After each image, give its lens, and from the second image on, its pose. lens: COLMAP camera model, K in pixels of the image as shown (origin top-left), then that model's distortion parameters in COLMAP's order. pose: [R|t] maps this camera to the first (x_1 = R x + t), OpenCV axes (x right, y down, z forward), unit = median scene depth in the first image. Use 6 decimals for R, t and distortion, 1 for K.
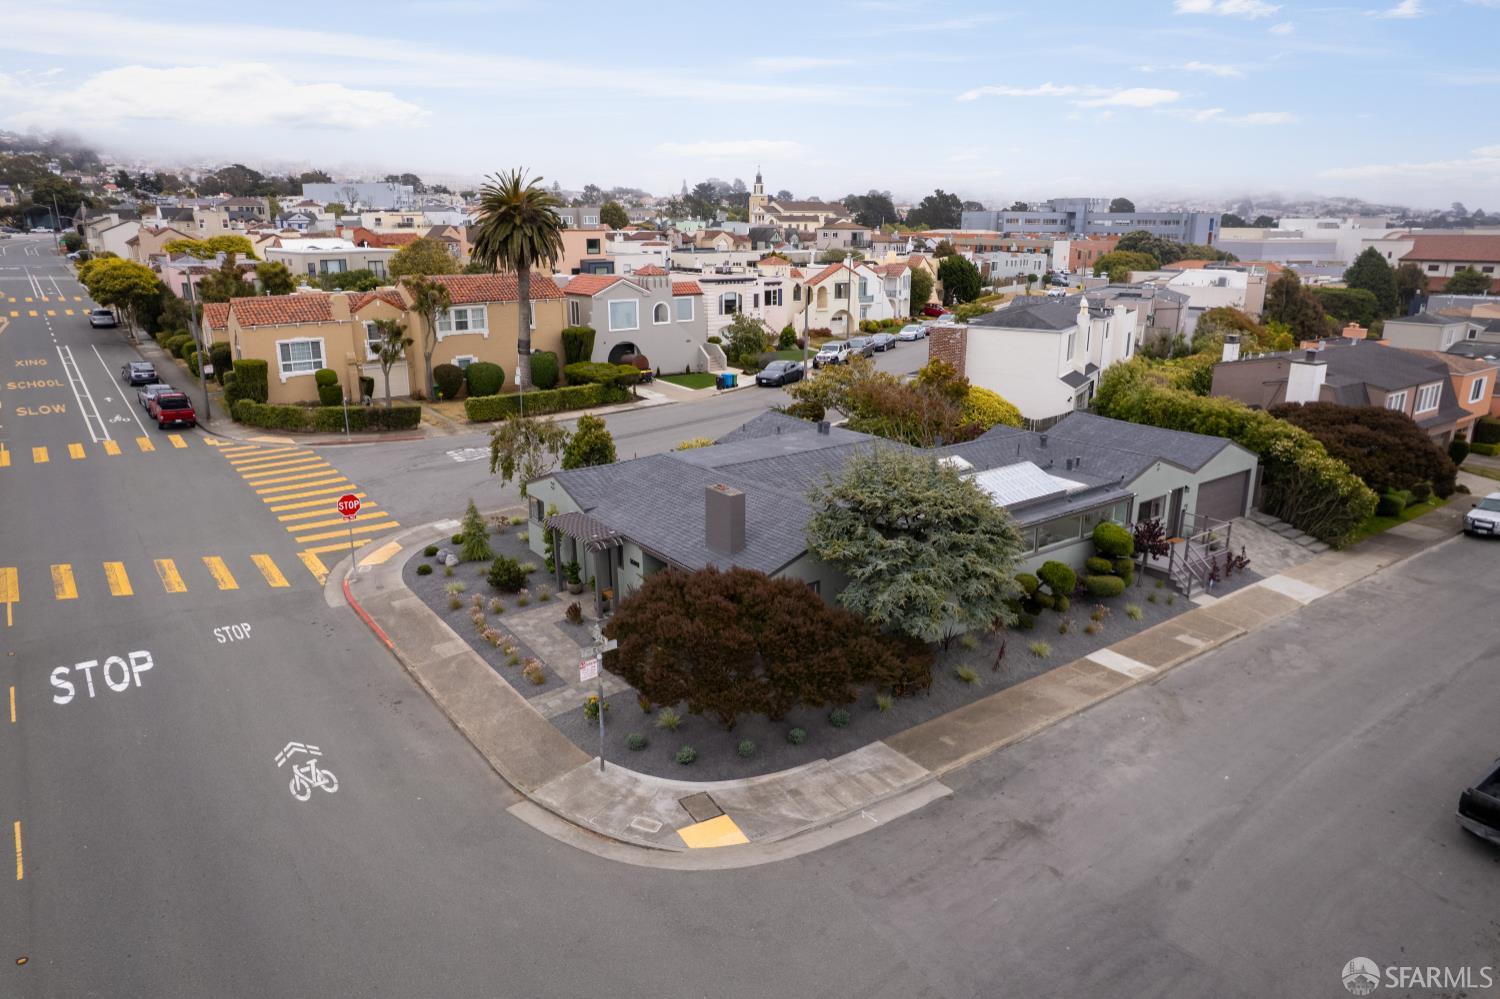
lens RADIAL K [[973.2, 0, 754.1], [0, 973.2, 511.7], [0, 0, 1]] dist [-0.069234, 0.058063]
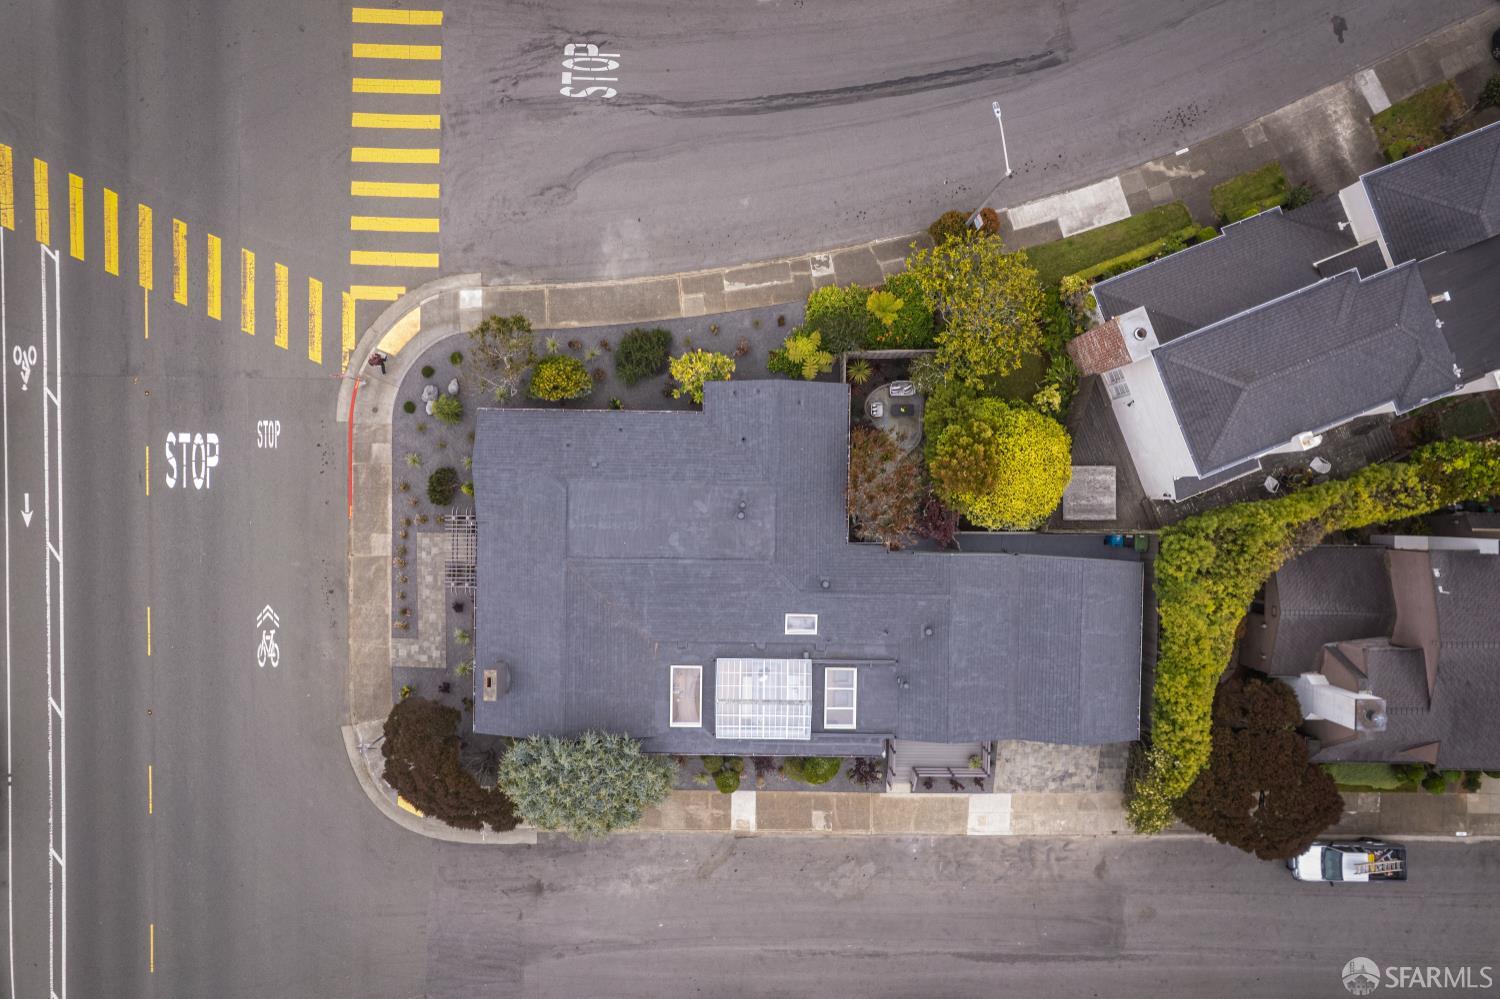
lens RADIAL K [[963.1, 0, 753.9], [0, 963.1, 507.6], [0, 0, 1]] dist [-0.078429, 0.068950]
pose [[0.787918, 0.615780, 0.000315, 0.104985], [-0.172960, 0.220818, 0.959856, -1.365158], [0.590991, -0.756343, 0.280492, 0.952633]]
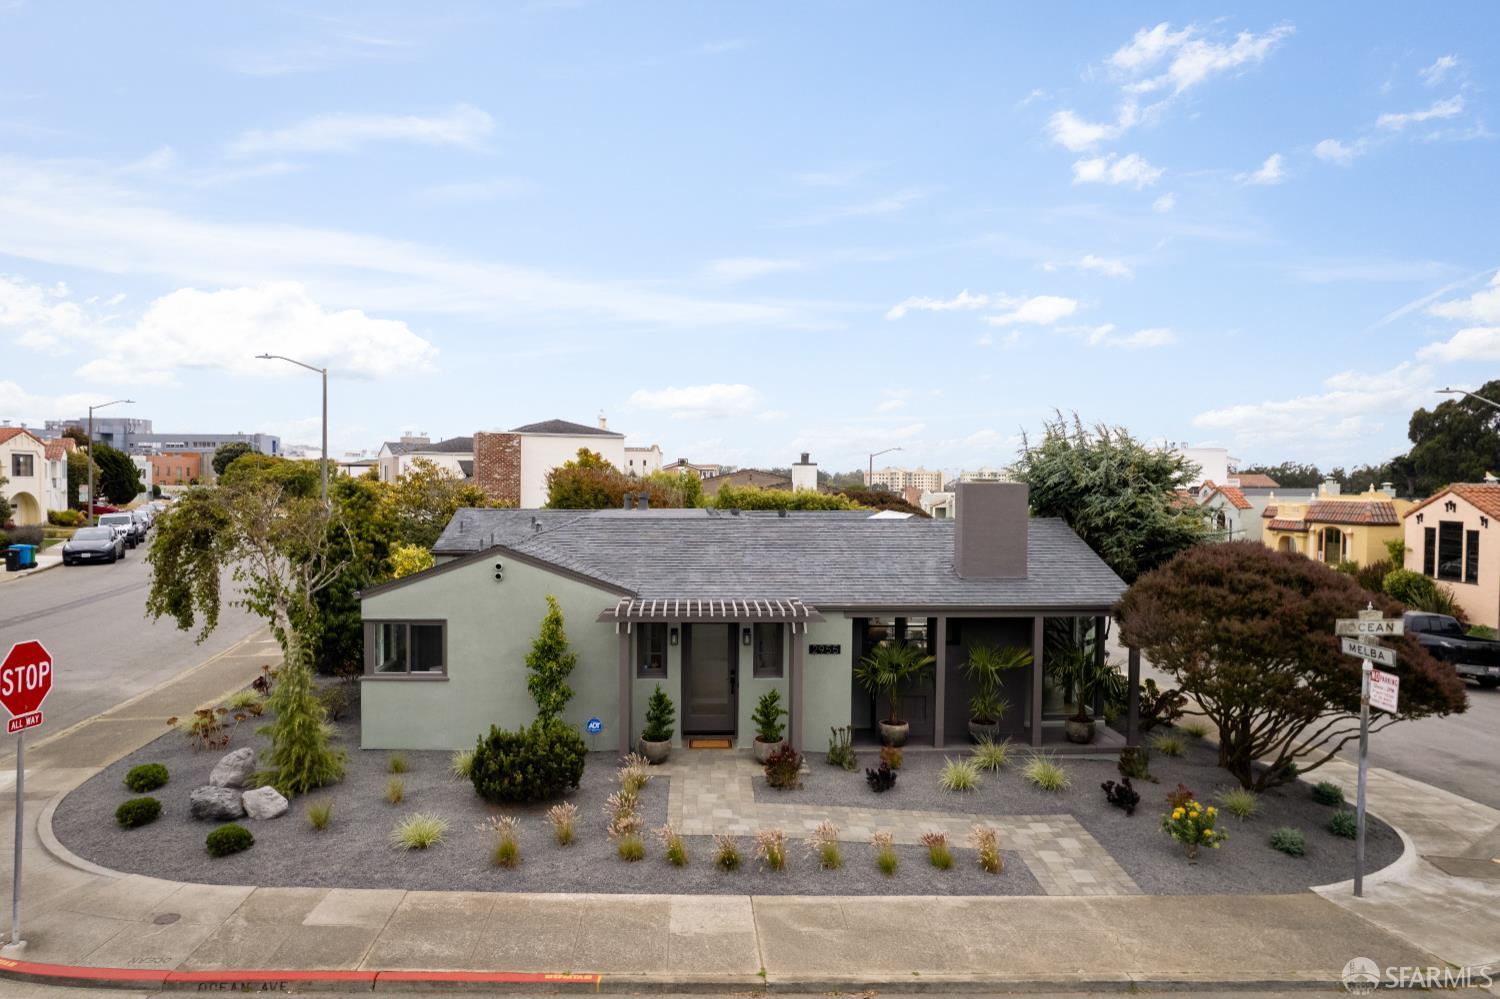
lens RADIAL K [[963.1, 0, 753.9], [0, 963.1, 507.6], [0, 0, 1]] dist [-0.078429, 0.068950]
pose [[0.551992, -0.020954, 0.833586, -0.607625], [0.231109, 0.964365, -0.128796, 0.036168], [-0.801182, 0.263744, 0.537165, 0.724205]]
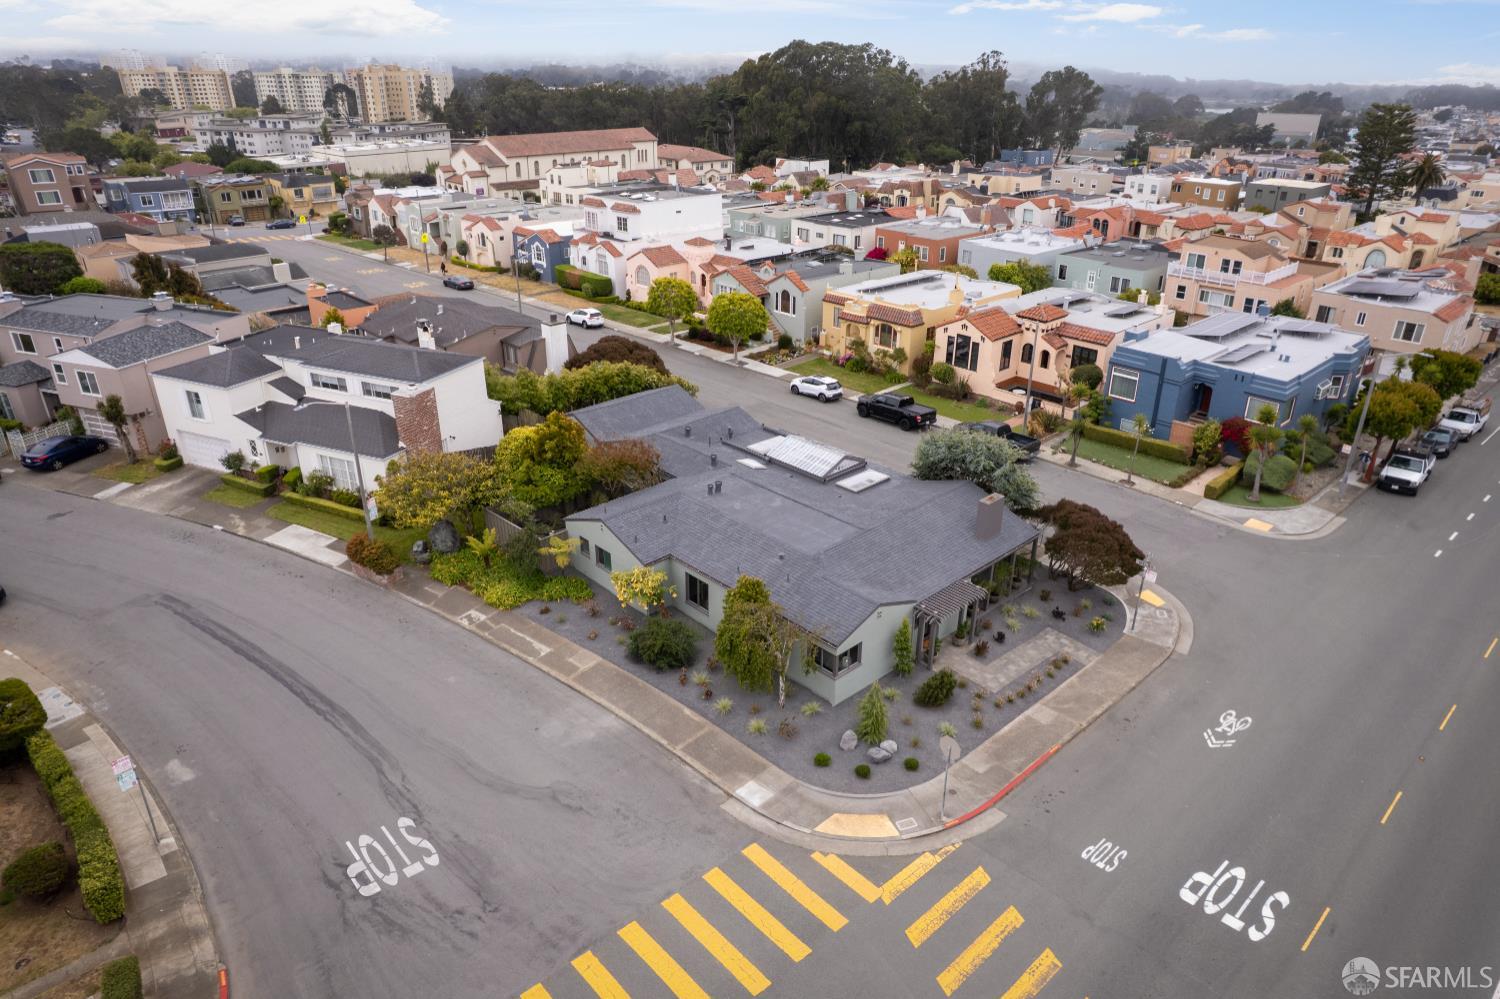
lens RADIAL K [[963.1, 0, 753.9], [0, 963.1, 507.6], [0, 0, 1]] dist [-0.078429, 0.068950]
pose [[-0.112423, -0.429758, 0.895918, -1.235093], [0.279599, 0.851522, 0.443547, -0.720743], [-0.953512, 0.300363, 0.024430, 1.220948]]
